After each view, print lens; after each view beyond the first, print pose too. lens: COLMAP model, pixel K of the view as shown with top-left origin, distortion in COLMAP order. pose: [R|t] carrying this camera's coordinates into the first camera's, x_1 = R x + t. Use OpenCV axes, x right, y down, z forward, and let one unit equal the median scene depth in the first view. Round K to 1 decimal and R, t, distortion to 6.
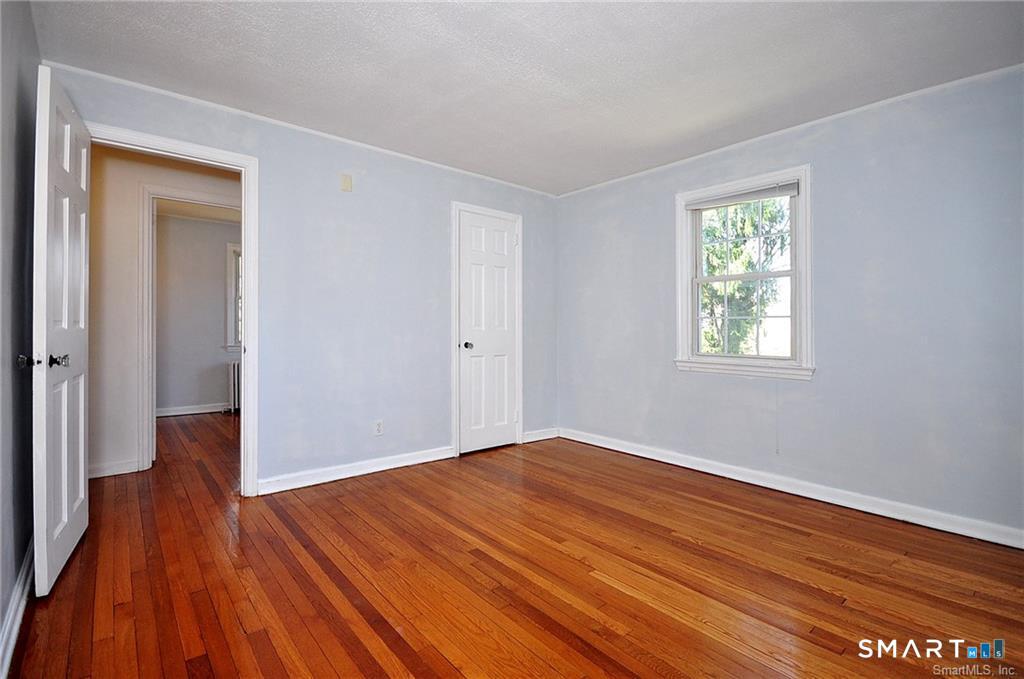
lens RADIAL K [[457.4, 0, 508.6], [0, 457.4, 335.1], [0, 0, 1]] dist [-0.001223, -0.000160]
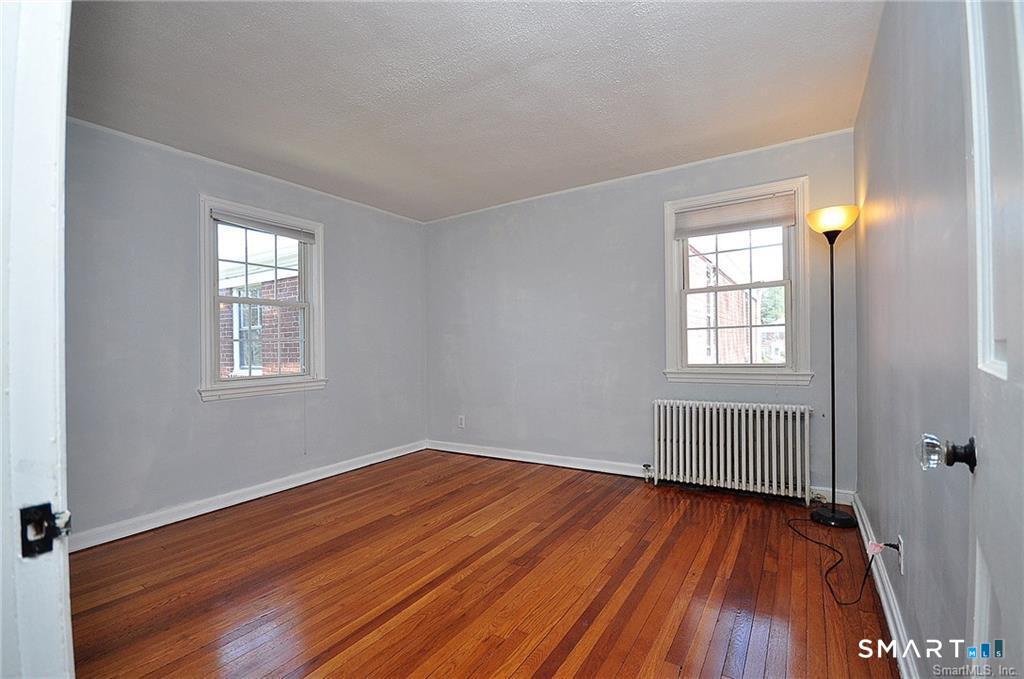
lens RADIAL K [[457.4, 0, 508.6], [0, 457.4, 335.1], [0, 0, 1]] dist [-0.001223, -0.000160]
pose [[-0.272710, 0.014448, 0.961988, -0.889749], [0.038414, 0.999253, -0.004118, -0.030792], [-0.961329, 0.035831, -0.273062, 1.004033]]
